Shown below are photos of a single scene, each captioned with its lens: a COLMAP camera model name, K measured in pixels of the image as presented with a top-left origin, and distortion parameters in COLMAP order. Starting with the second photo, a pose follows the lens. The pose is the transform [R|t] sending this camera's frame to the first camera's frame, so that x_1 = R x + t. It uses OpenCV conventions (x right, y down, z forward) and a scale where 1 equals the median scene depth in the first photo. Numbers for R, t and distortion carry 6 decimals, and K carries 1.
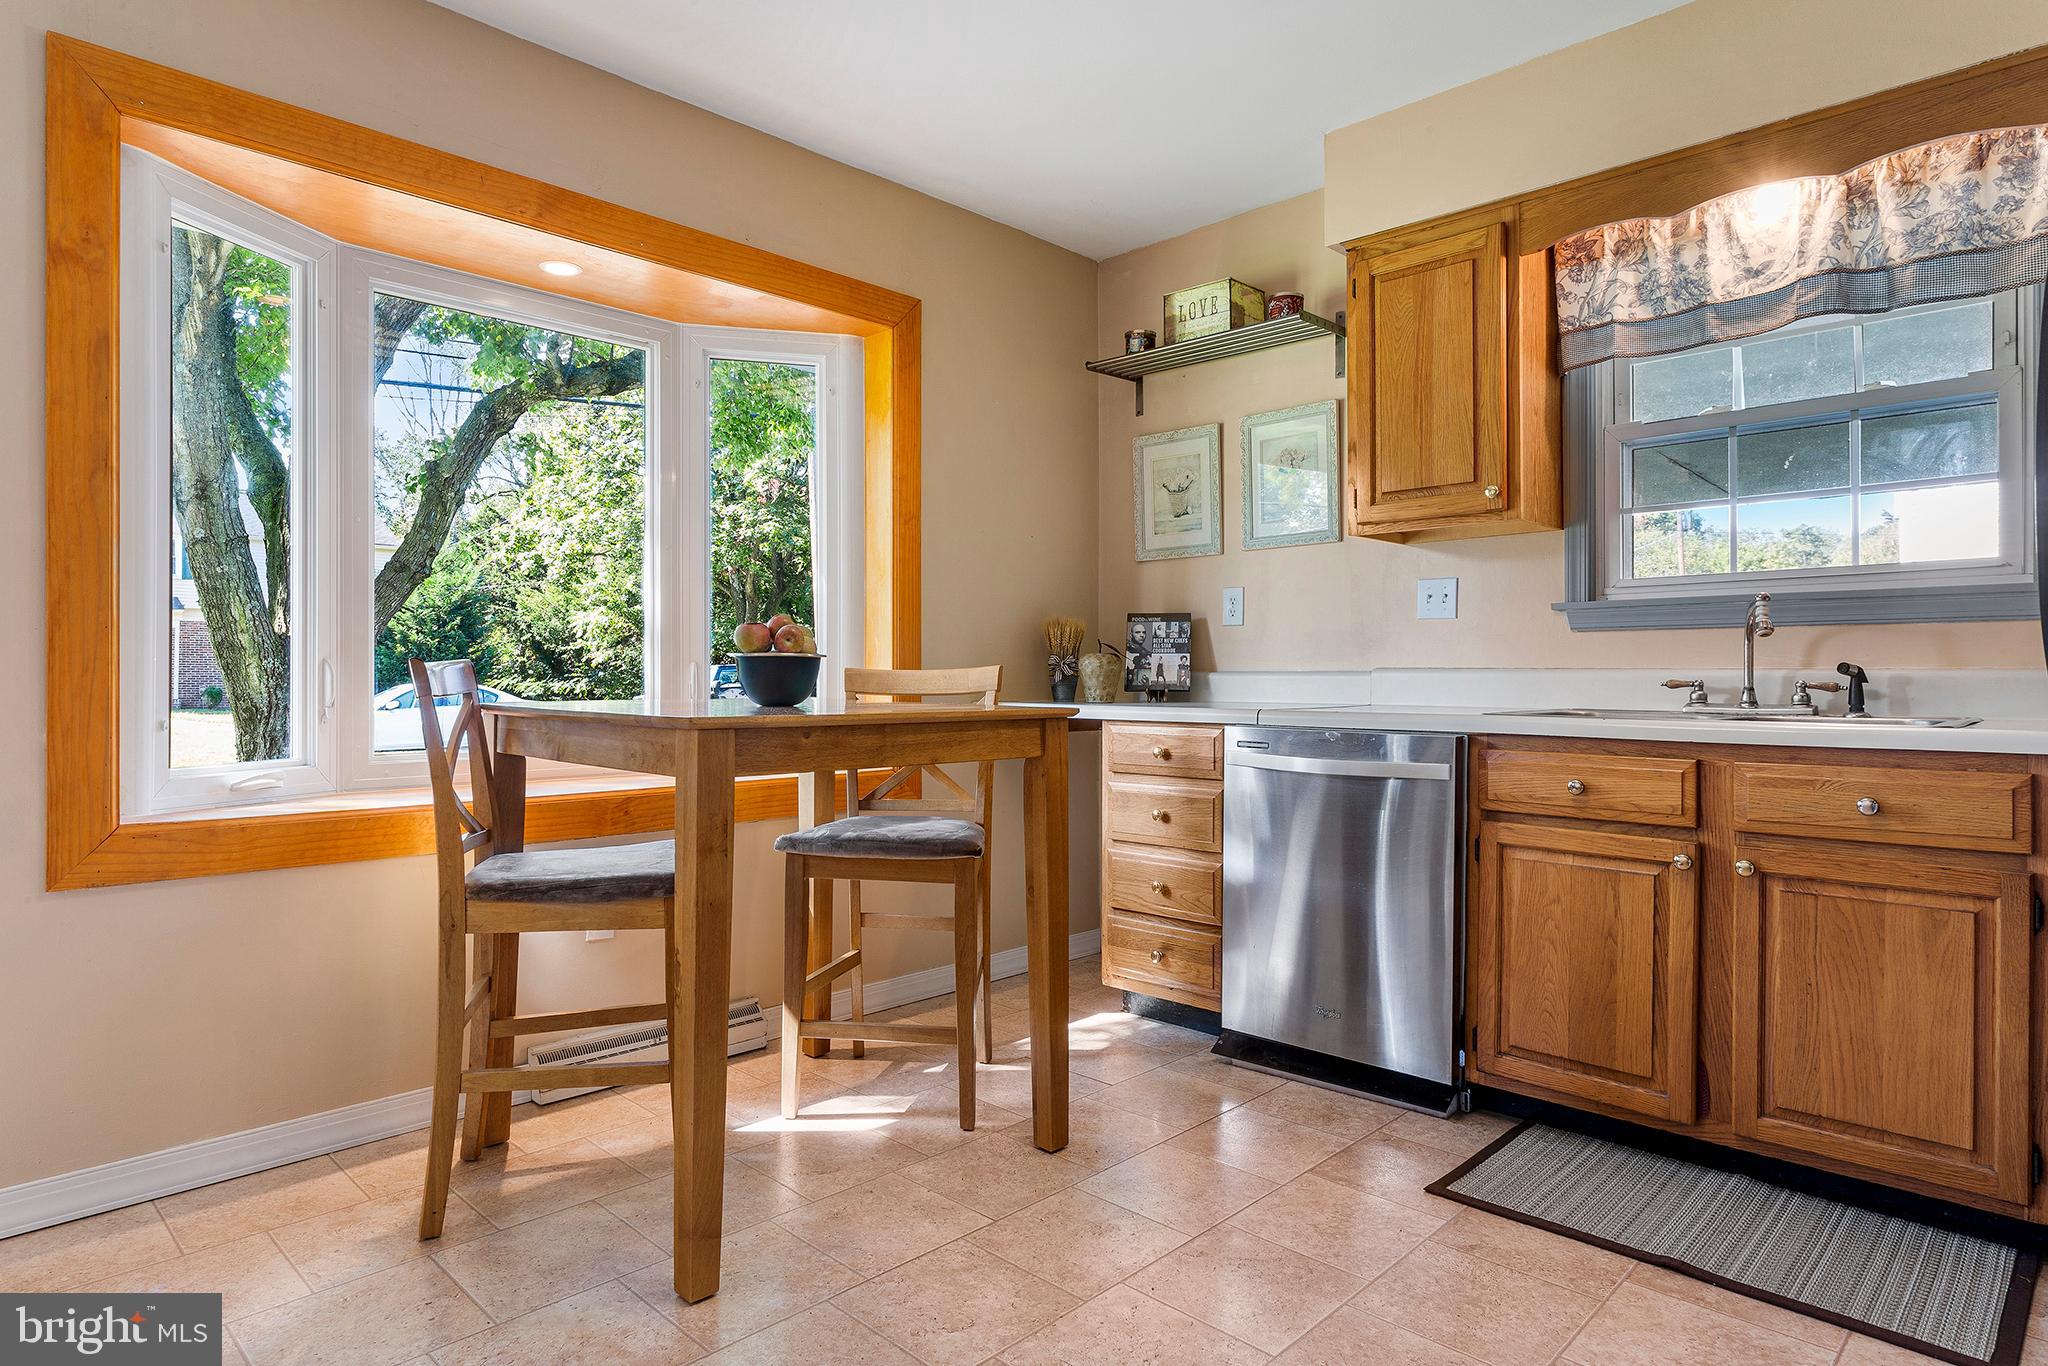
lens RADIAL K [[1184.7, 0, 1006.3], [0, 1184.7, 684.7], [0, 0, 1]] dist [-0.005779, 0.006055]
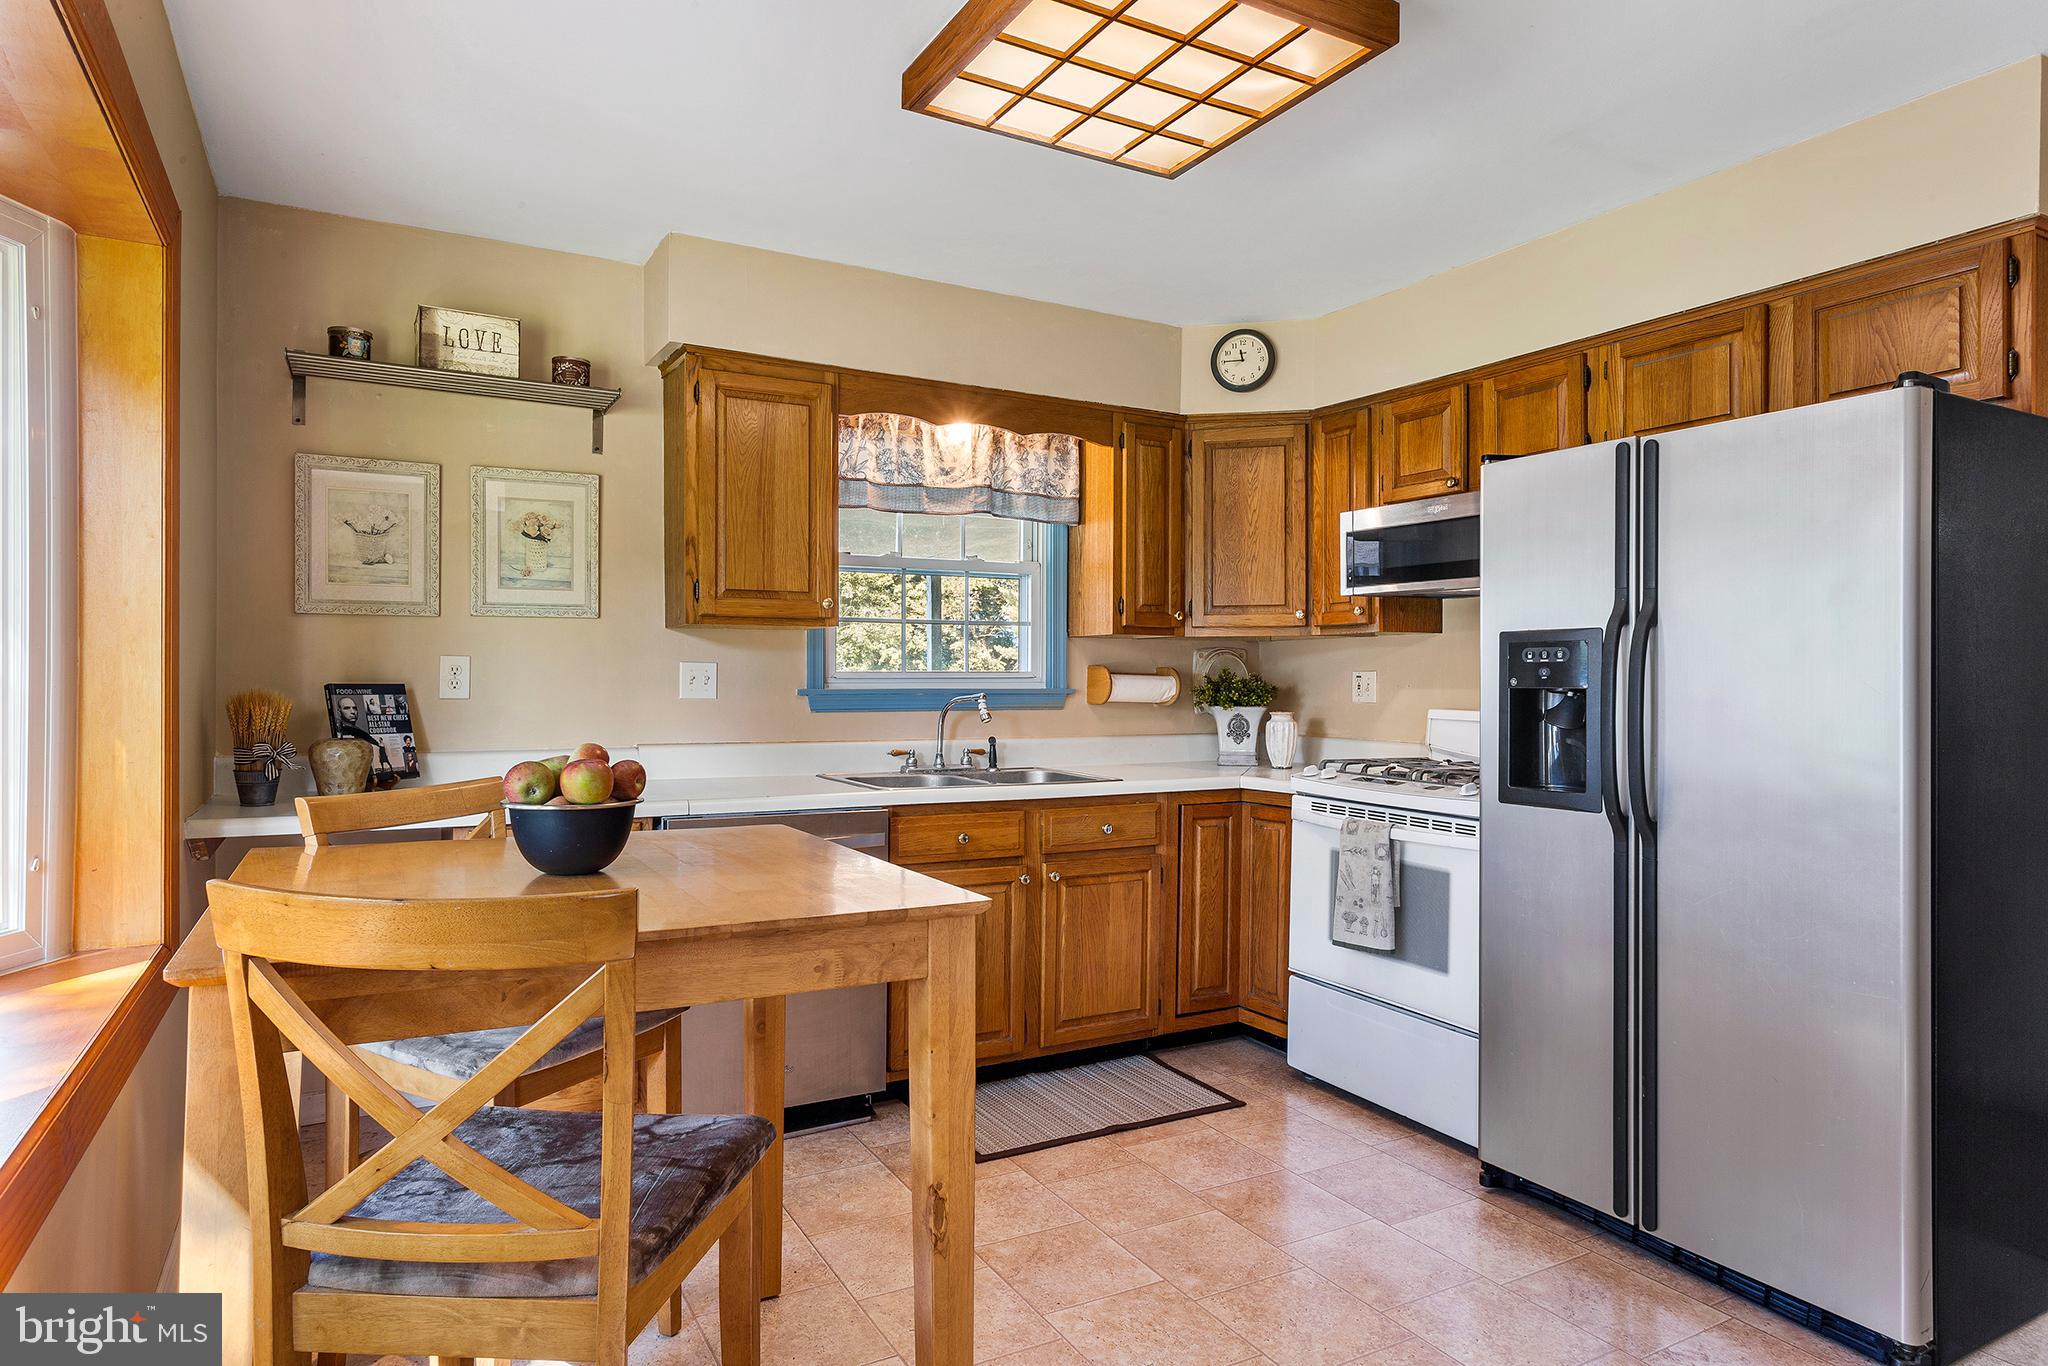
lens RADIAL K [[1184.7, 0, 1010.4], [0, 1184.7, 677.4], [0, 0, 1]] dist [-0.005779, 0.006055]
pose [[0.275639, -0.003445, 0.961255, -0.715377], [0.000111, 0.999994, 0.003552, -0.091832], [-0.961261, -0.000873, 0.275638, 0.483208]]
